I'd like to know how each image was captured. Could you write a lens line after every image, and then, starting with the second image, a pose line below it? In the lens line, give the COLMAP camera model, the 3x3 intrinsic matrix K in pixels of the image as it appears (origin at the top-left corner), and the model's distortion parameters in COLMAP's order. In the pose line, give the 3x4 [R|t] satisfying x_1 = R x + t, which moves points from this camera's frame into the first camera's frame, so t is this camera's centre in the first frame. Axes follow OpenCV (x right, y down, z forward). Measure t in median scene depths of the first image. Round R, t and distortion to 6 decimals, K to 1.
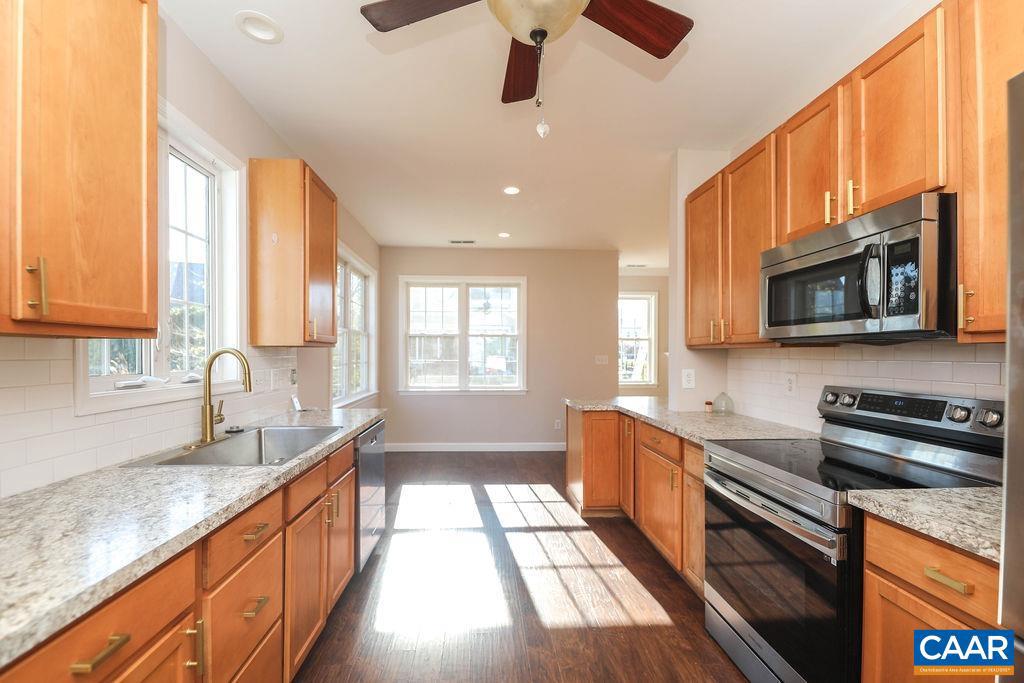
lens RADIAL K [[416.7, 0, 496.5], [0, 416.7, 359.8], [0, 0, 1]] dist [-0.000525, -0.000354]
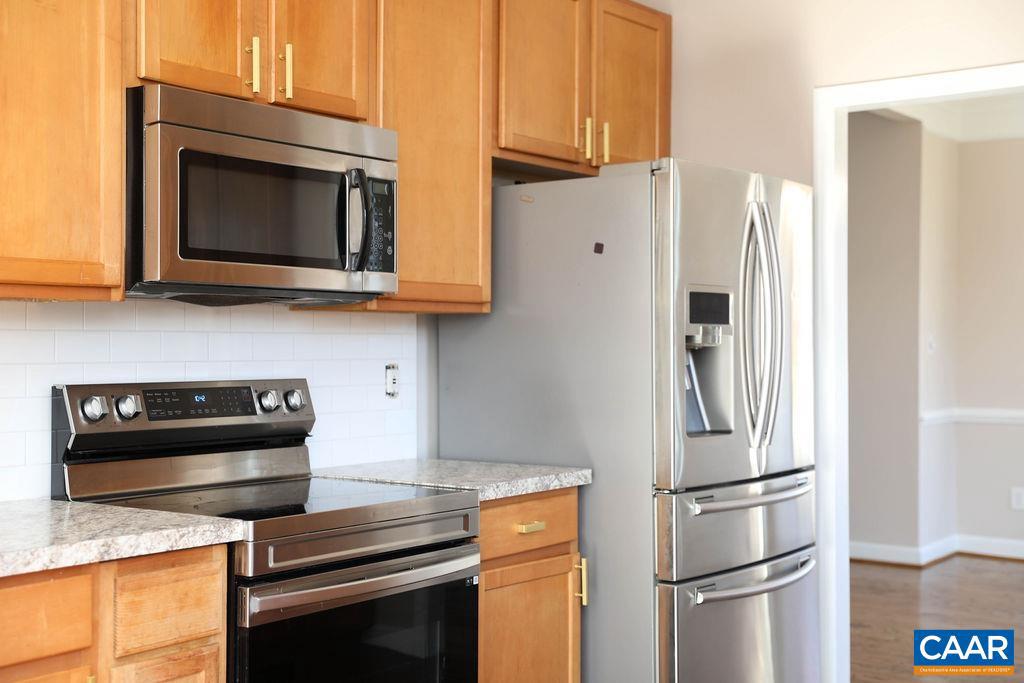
lens RADIAL K [[1349.1, 0, 512.0], [0, 1349.1, 341.5], [0, 0, 1]] dist [-0.004603, -0.009447]
pose [[-0.788956, -0.001408, 0.614448, -0.762961], [0.008589, 0.999874, 0.013319, -0.005634], [-0.614389, 0.015786, -0.788845, 2.695592]]
